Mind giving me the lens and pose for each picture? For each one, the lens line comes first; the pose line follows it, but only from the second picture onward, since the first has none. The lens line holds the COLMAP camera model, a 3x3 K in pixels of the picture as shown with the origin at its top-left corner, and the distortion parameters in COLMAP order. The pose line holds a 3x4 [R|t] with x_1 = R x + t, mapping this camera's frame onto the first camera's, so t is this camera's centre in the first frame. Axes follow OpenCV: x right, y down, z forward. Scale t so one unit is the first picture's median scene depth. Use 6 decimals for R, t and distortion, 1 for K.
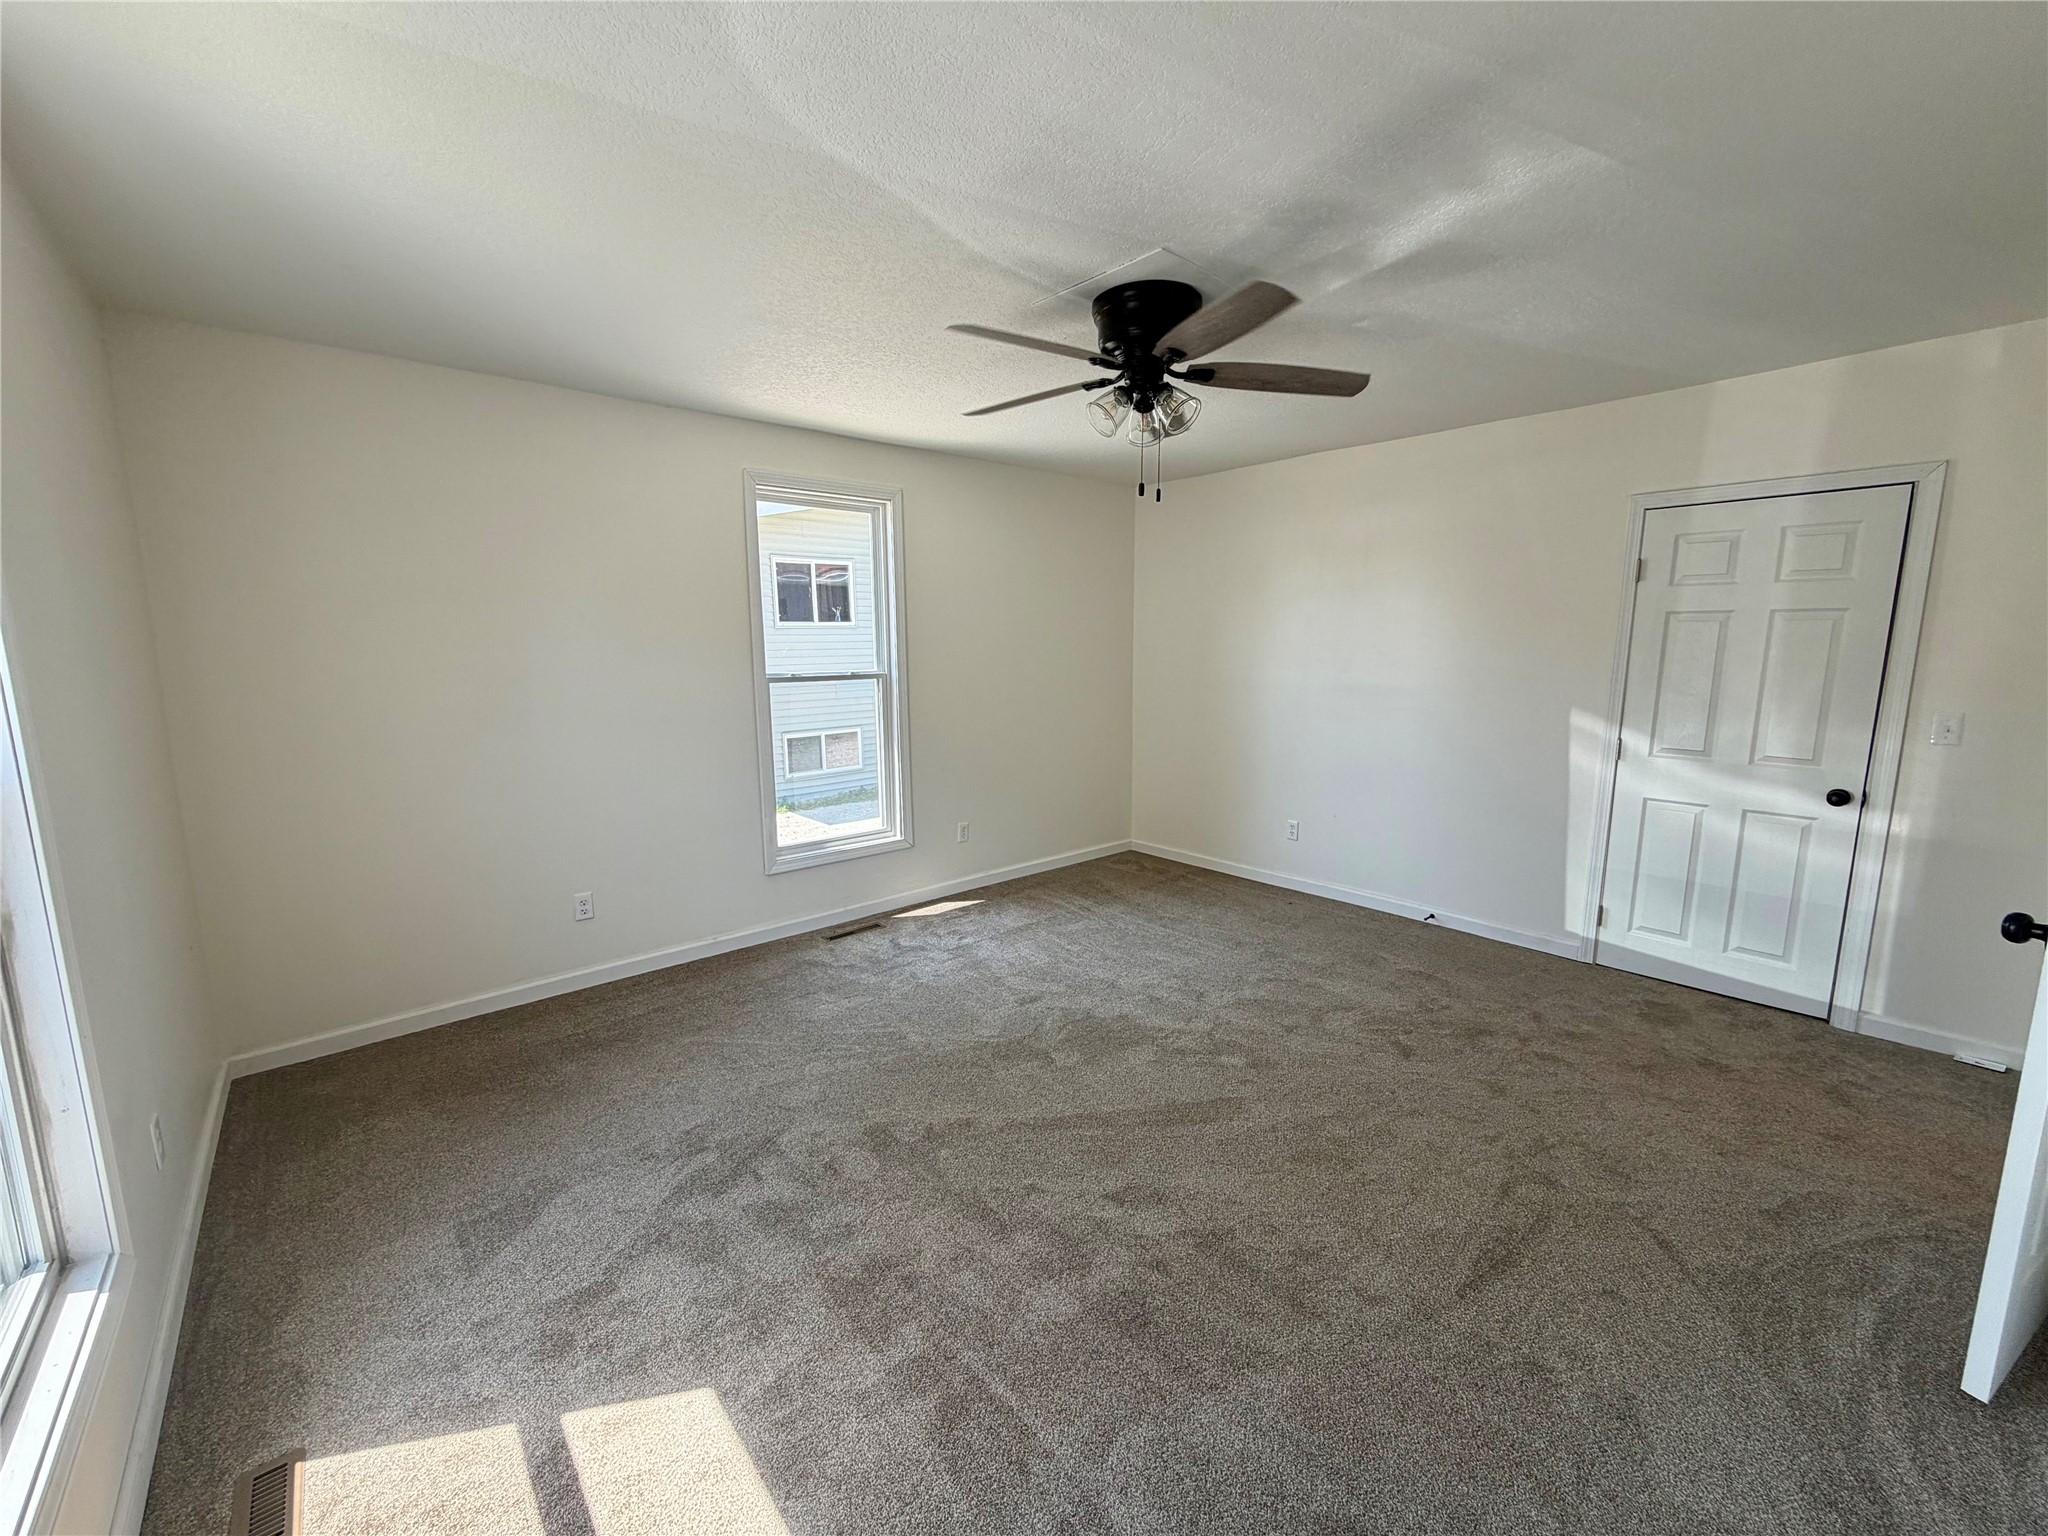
lens RADIAL K [[815.5, 0, 1020.1], [0, 815.5, 766.6], [0, 0, 1]] dist [-0.000197, 0.000299]
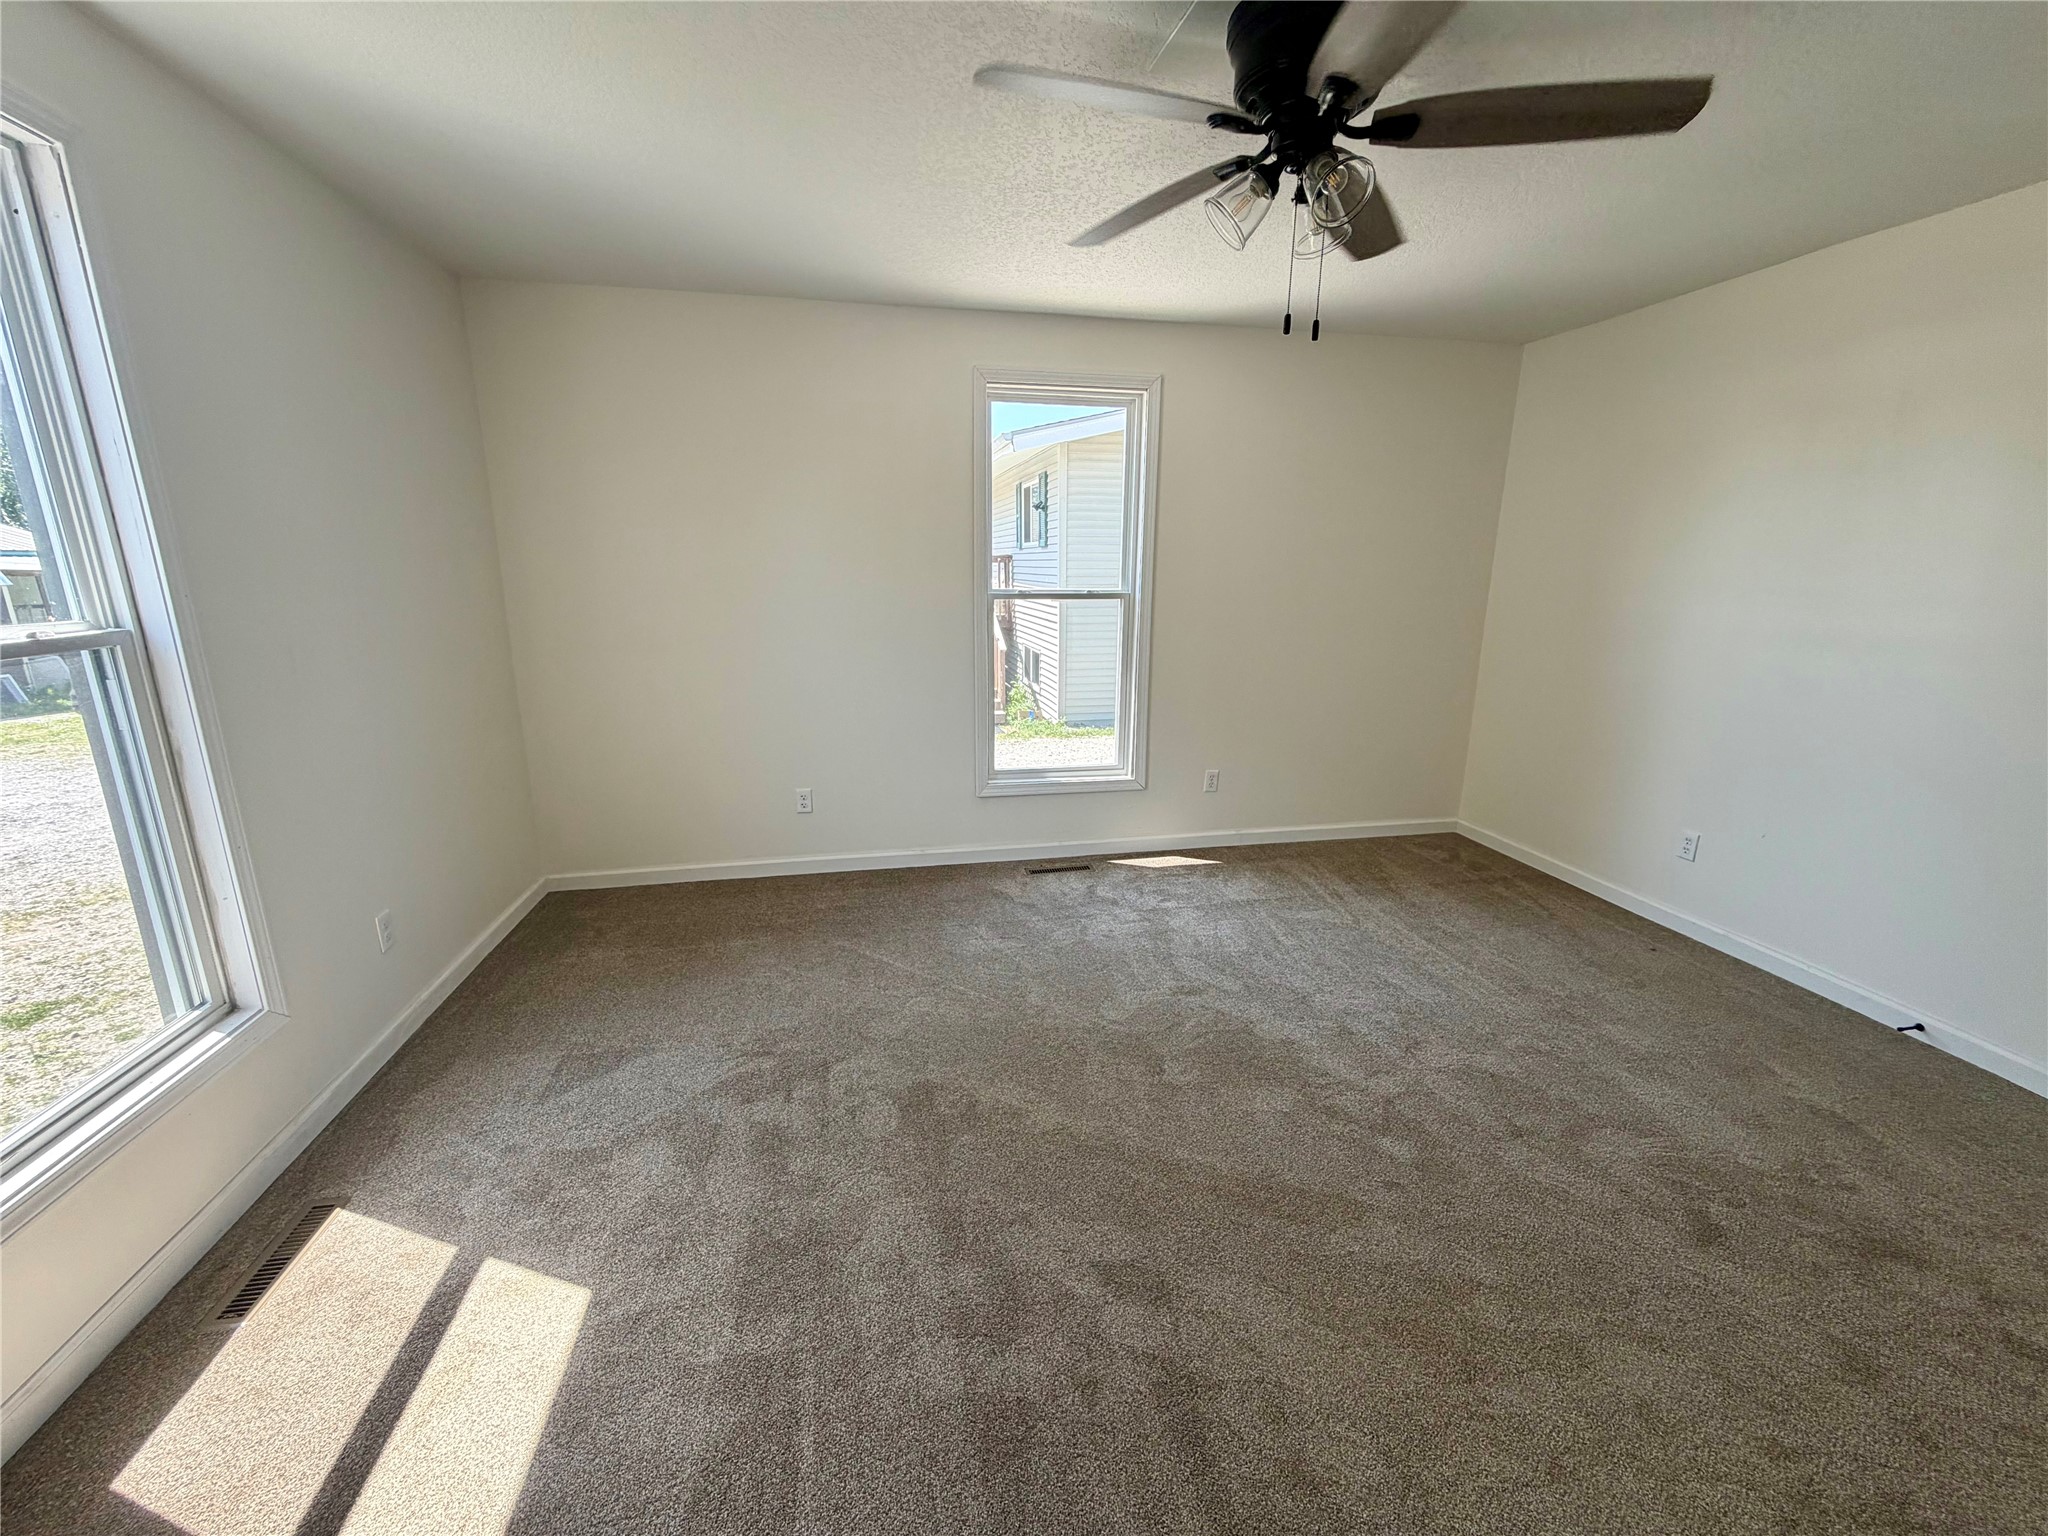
lens RADIAL K [[815.5, 0, 1020.1], [0, 815.5, 766.6], [0, 0, 1]] dist [-0.000197, 0.000299]
pose [[0.869049, 0.131054, -0.477052, 0.216746], [-0.086409, 0.989662, 0.114465, -0.021994], [0.487122, -0.058254, 0.871389, 0.183846]]
